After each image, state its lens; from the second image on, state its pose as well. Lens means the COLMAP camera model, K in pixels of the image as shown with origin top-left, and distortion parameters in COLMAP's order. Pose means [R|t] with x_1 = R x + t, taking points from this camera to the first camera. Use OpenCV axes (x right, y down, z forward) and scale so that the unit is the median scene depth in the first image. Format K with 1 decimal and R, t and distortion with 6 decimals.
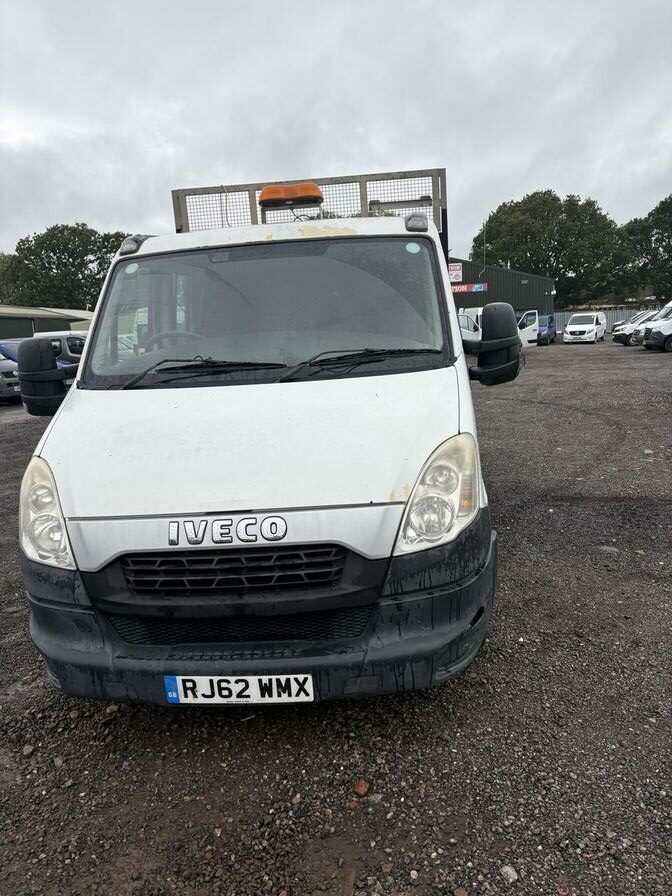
lens RADIAL K [[682.1, 0, 342.9], [0, 682.1, 465.9], [0, 0, 1]] dist [0.007303, -0.022967]
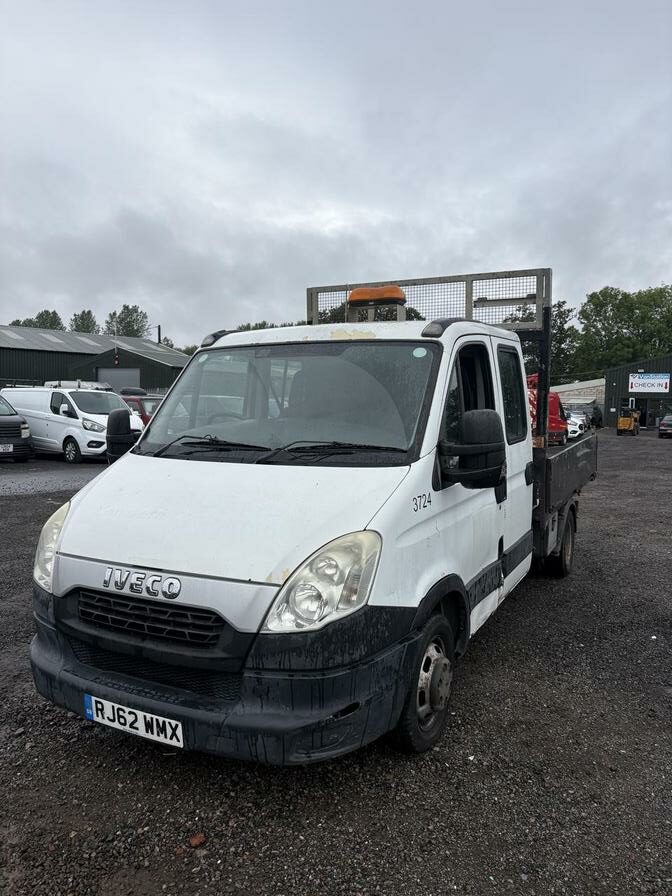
lens RADIAL K [[682.1, 0, 340.3], [0, 682.1, 447.9], [0, 0, 1]] dist [0.007303, -0.022967]
pose [[0.911047, 0.096064, -0.400955, 0.589323], [-0.144035, 0.985362, -0.091196, -0.077730], [0.386325, 0.140835, 0.911548, 0.003217]]
